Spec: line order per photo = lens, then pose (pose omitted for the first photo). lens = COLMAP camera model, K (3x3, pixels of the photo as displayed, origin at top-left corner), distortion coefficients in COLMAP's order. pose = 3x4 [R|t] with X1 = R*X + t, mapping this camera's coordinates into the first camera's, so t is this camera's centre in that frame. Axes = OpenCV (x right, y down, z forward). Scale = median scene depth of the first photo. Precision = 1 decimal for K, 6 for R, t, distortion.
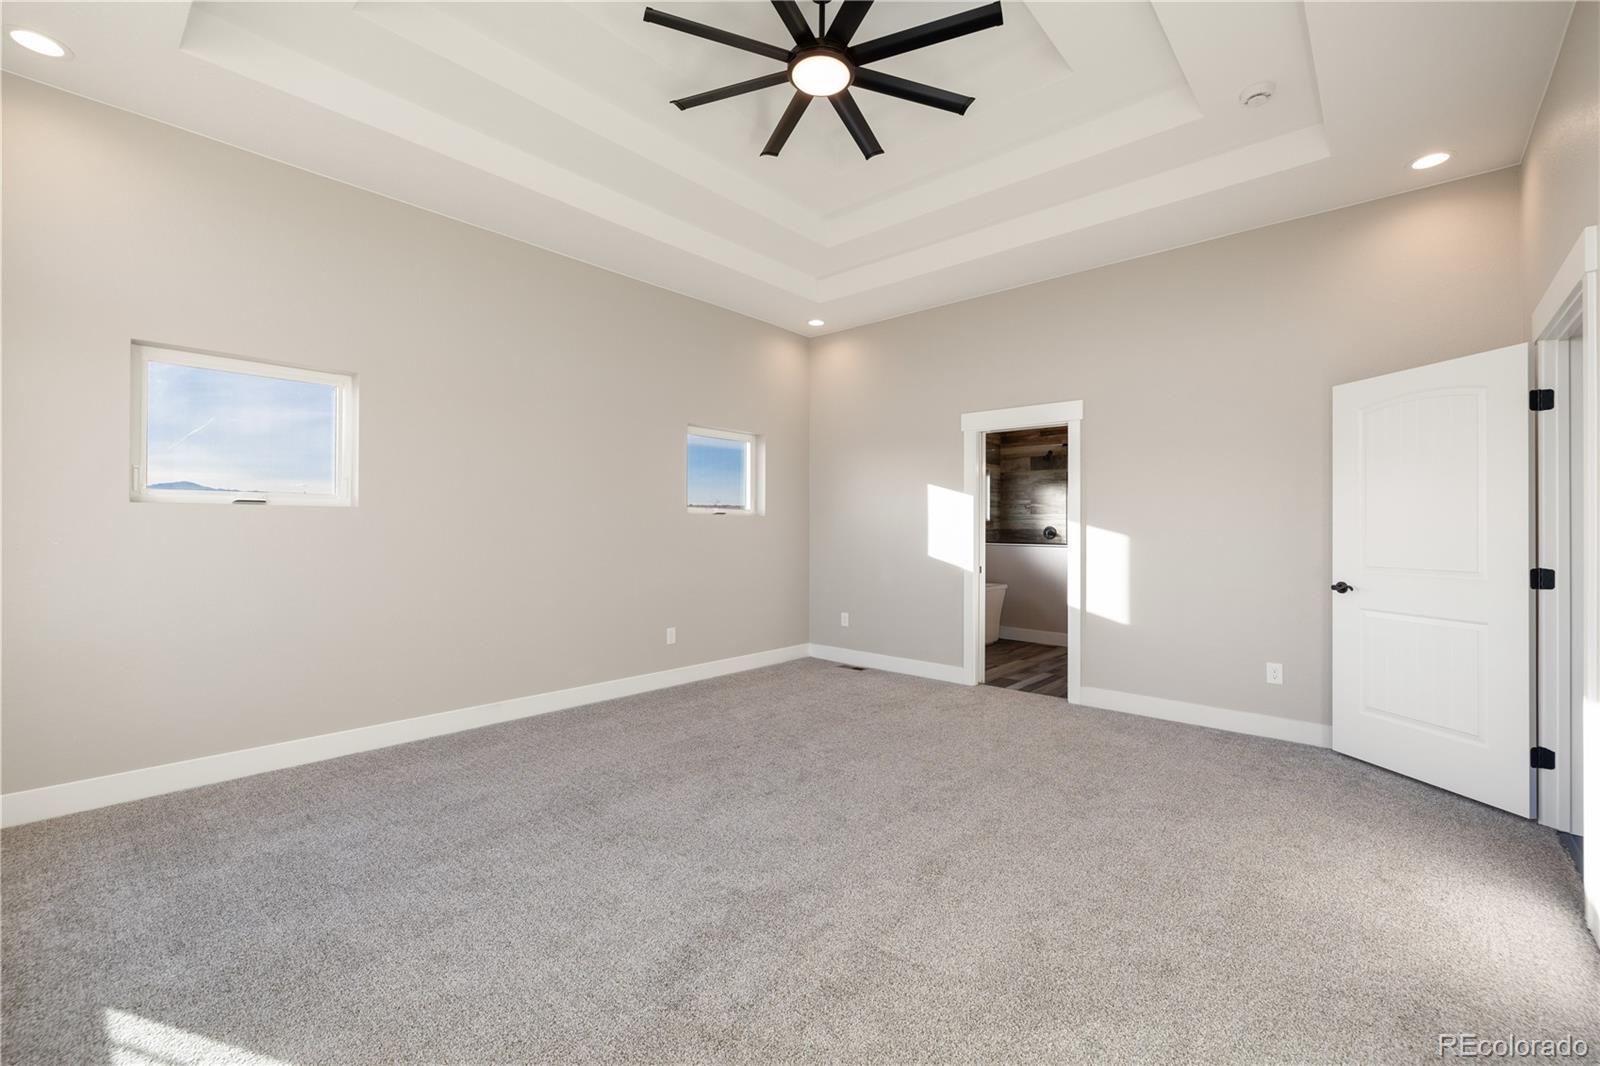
lens RADIAL K [[675.5, 0, 796.4], [0, 675.5, 525.6], [0, 0, 1]] dist [0.000921, 0.000282]
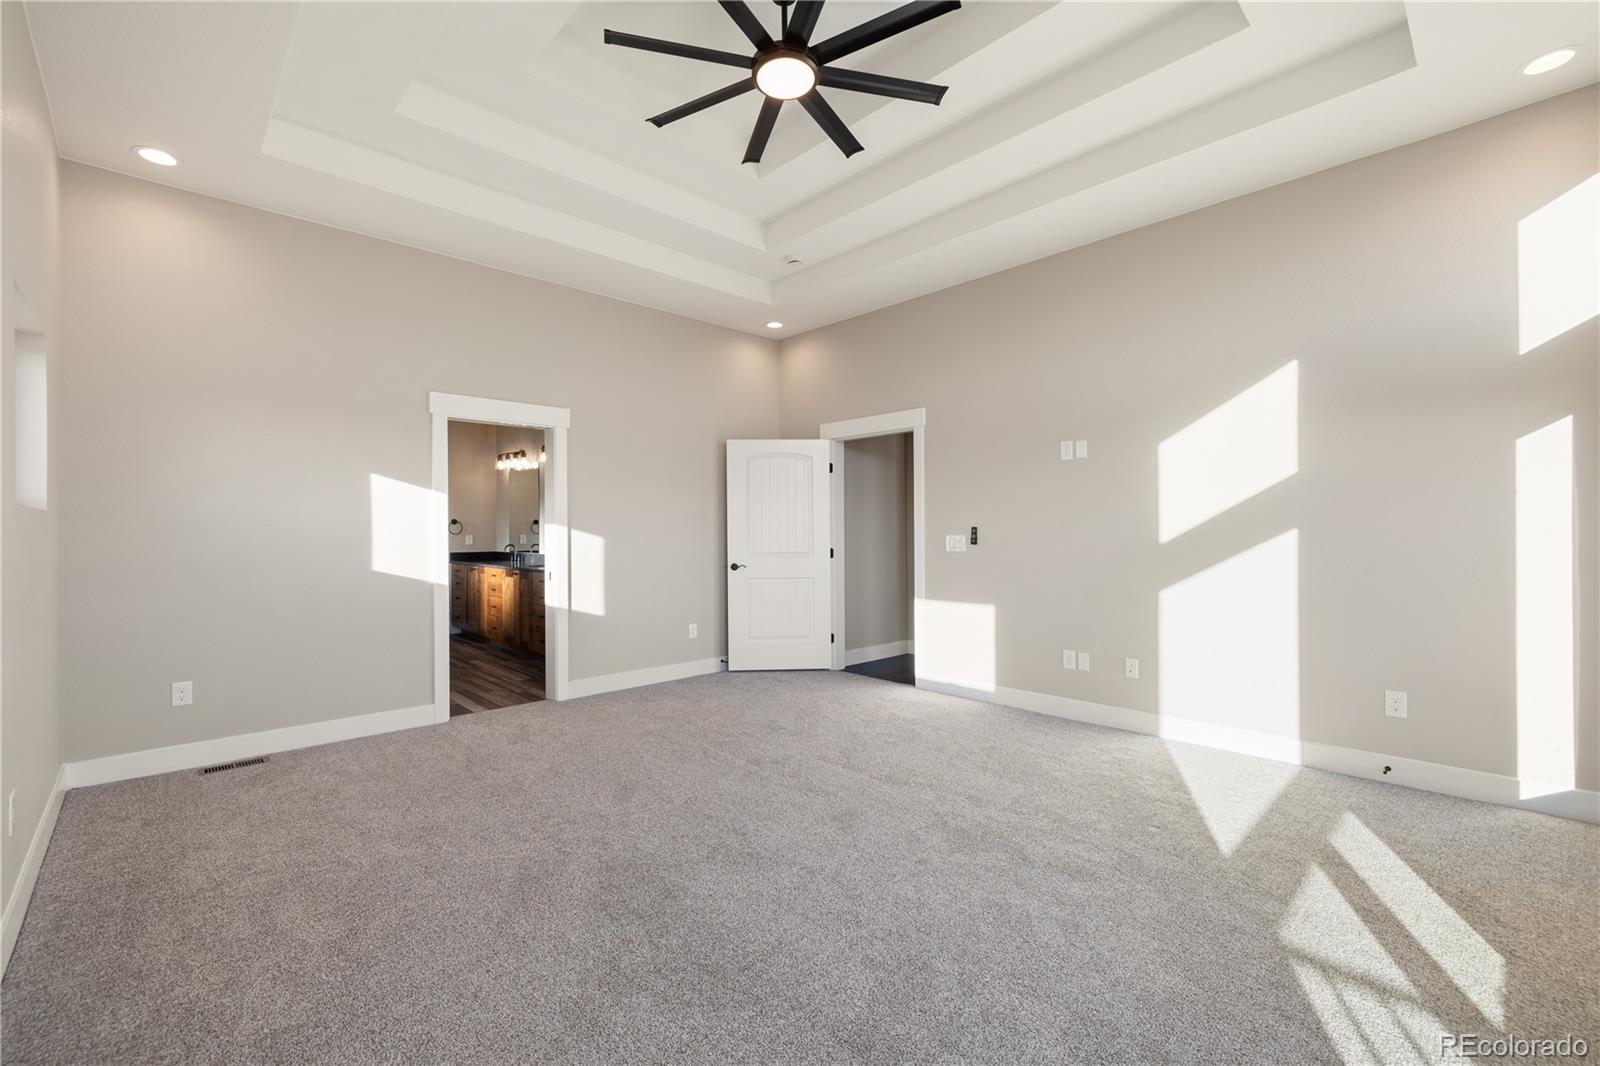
lens RADIAL K [[675.5, 0, 796.4], [0, 675.5, 525.6], [0, 0, 1]] dist [0.000921, 0.000282]
pose [[0.076288, 0.001110, 0.997085, -0.734665], [0.001265, 0.999998, -0.001210, -0.003660], [-0.997085, 0.001354, 0.076287, 0.692899]]
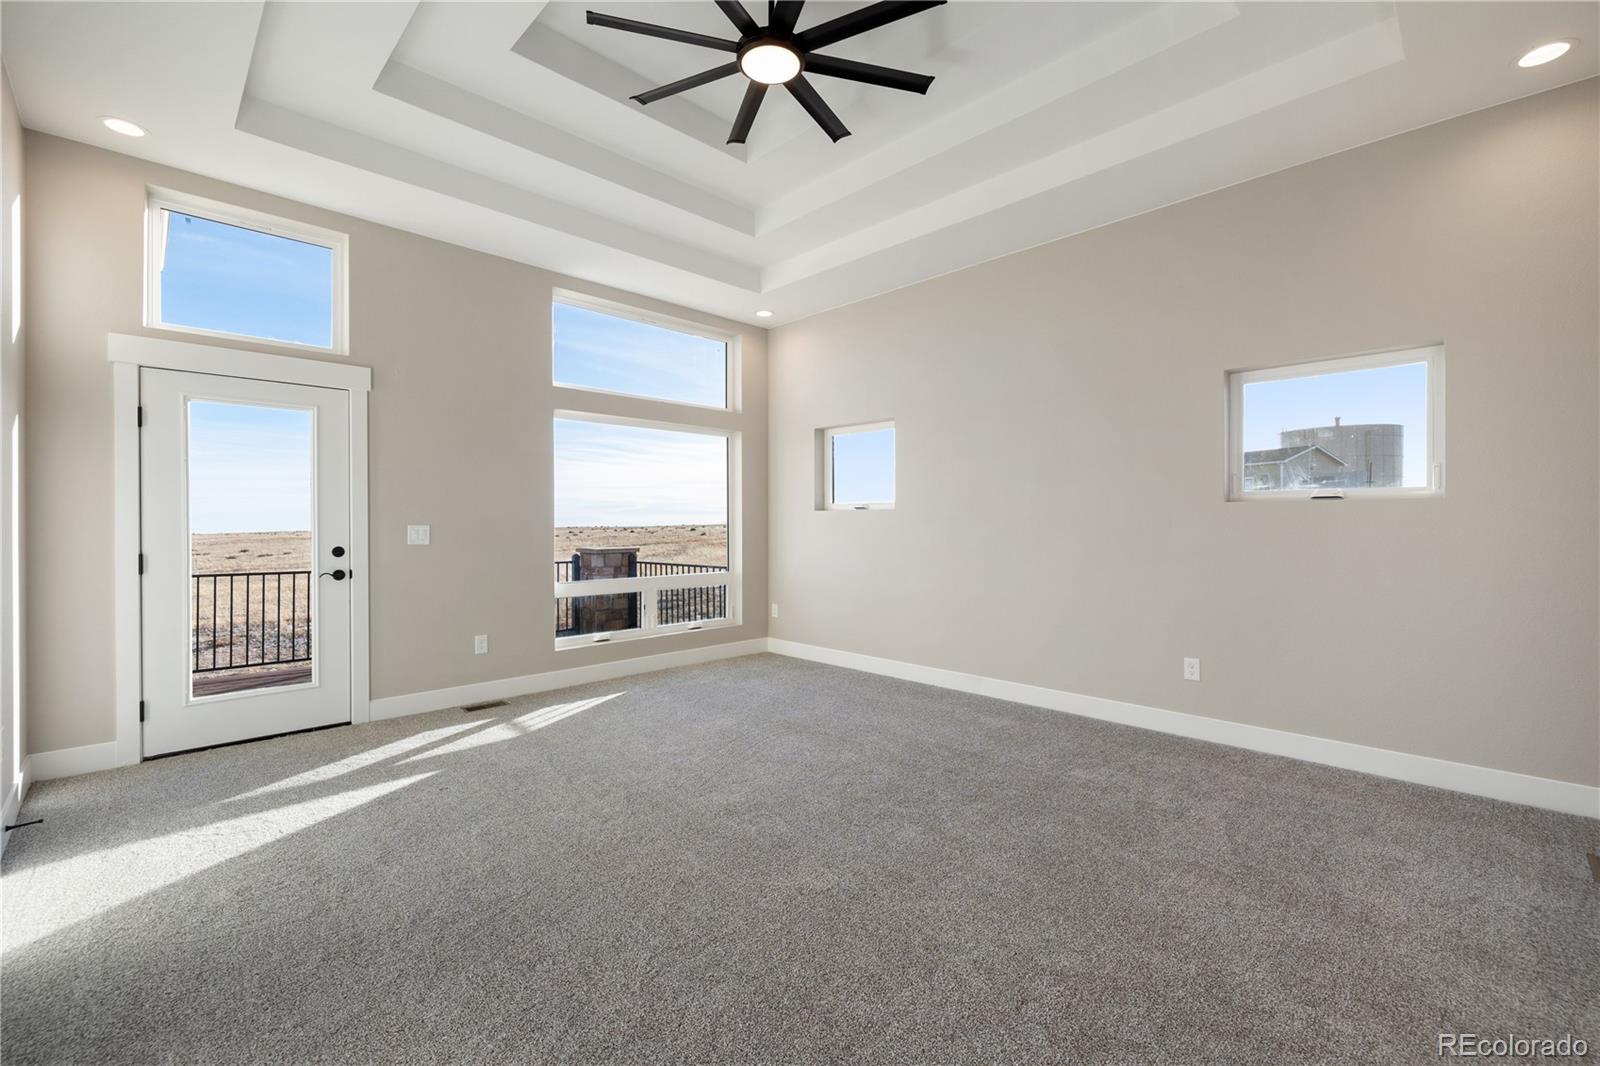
lens RADIAL K [[675.5, 0, 796.4], [0, 675.5, 525.6], [0, 0, 1]] dist [0.000921, 0.000282]
pose [[-0.063611, -0.000840, -0.997974, 0.781764], [0.006049, 0.999981, -0.001227, 0.007338], [0.997956, -0.006115, -0.063605, 0.837676]]
